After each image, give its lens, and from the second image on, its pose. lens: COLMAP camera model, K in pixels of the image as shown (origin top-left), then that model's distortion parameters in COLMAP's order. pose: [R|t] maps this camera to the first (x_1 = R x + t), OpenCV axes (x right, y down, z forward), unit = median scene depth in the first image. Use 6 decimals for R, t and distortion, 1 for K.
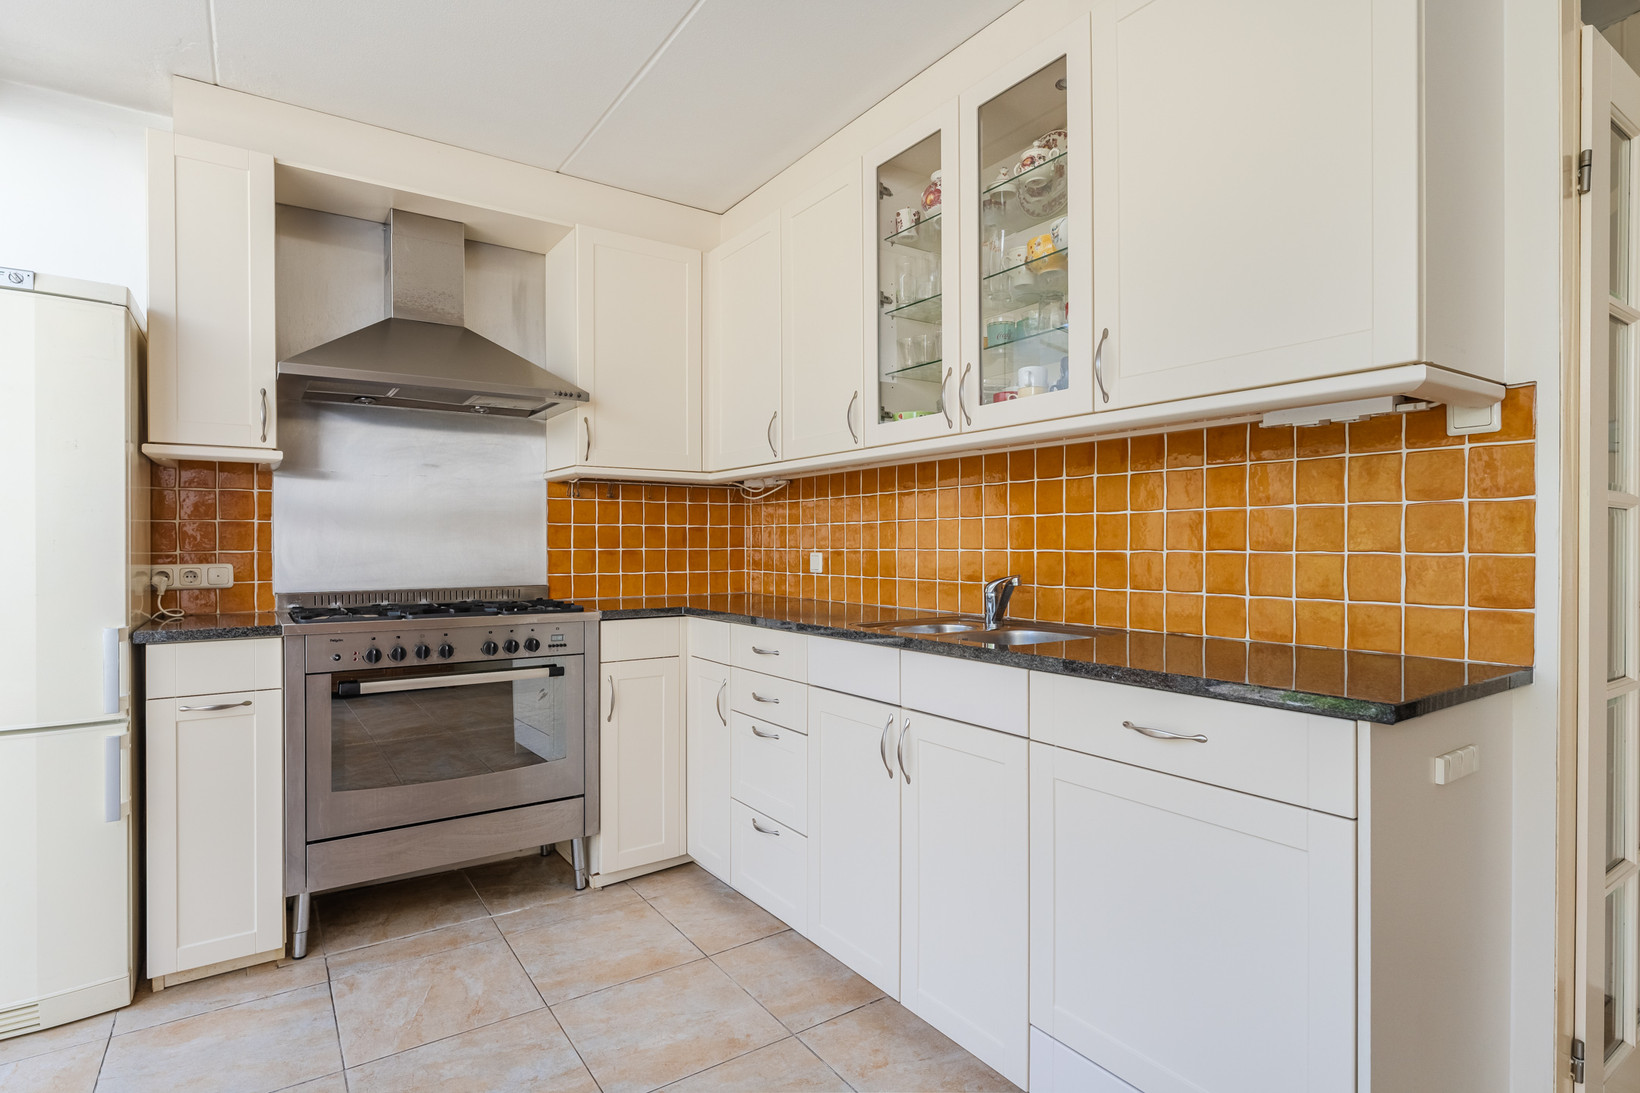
lens RADIAL K [[821.9, 0, 820.0], [0, 821.9, 546.5], [0, 0, 1]] dist [-0.001394, -0.000376]
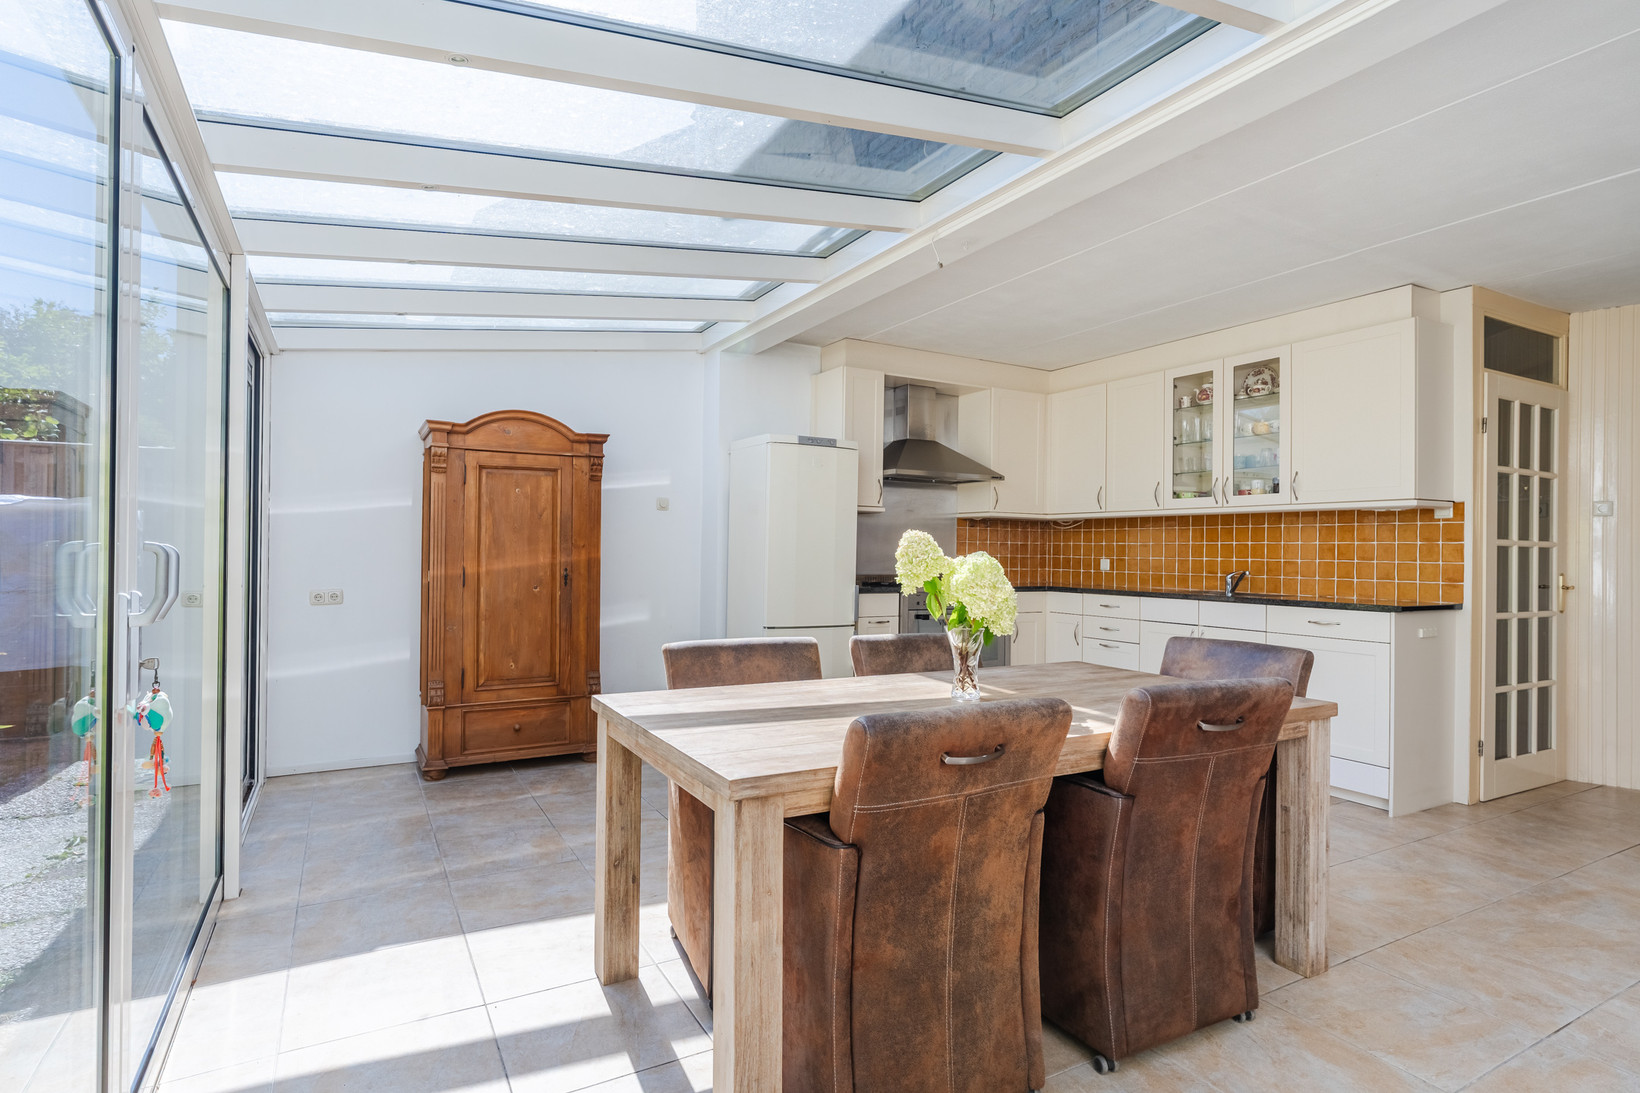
lens RADIAL K [[837.8, 0, 820.0], [0, 837.8, 546.5], [0, 0, 1]] dist [-0.000063, 0.000020]
pose [[0.996017, 0.014906, -0.087905, -0.748466], [-0.015754, 0.999836, -0.008963, 0.009708], [0.087757, 0.010312, 0.996089, -1.433208]]
